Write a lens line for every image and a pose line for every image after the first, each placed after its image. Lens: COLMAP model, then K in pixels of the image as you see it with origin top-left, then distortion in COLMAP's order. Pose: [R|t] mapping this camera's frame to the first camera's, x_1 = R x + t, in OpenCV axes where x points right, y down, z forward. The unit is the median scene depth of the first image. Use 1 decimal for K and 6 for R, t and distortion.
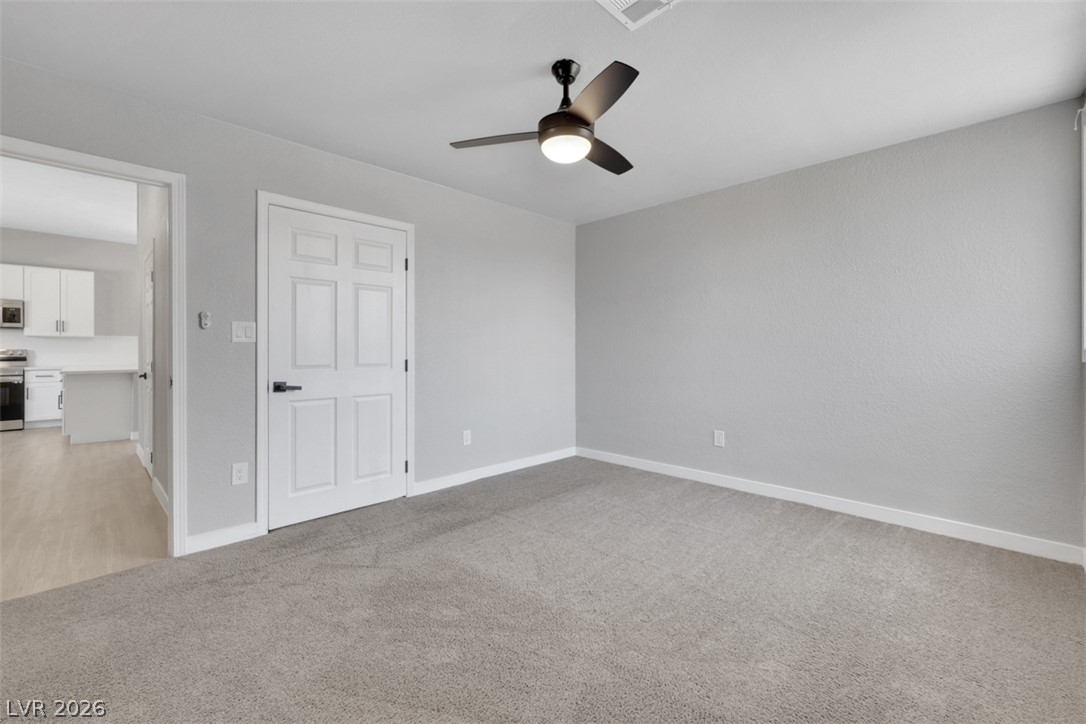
lens RADIAL K [[452.5, 0, 543.1], [0, 452.5, 356.3], [0, 0, 1]] dist [0.003222, 0.000115]
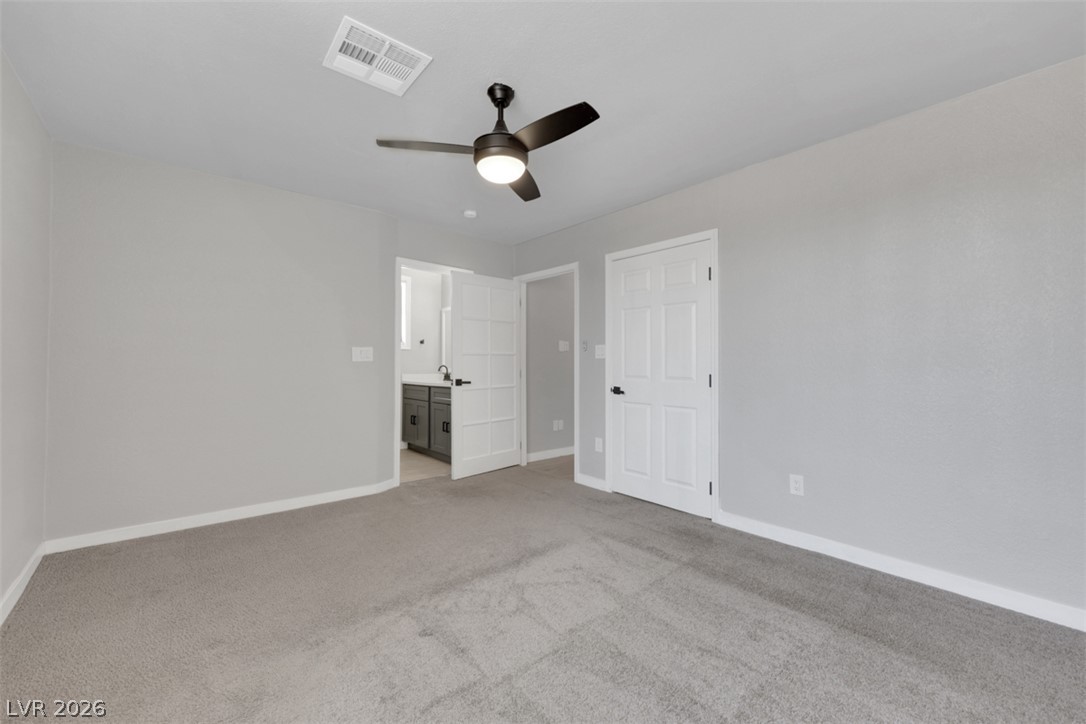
lens RADIAL K [[452.5, 0, 547.7], [0, 452.5, 362.7], [0, 0, 1]] dist [0.003222, 0.000115]
pose [[-0.091230, -0.001403, -0.995829, 0.711313], [-0.017820, 0.999841, 0.000223, -0.011448], [0.995670, 0.017766, -0.091241, 0.798580]]
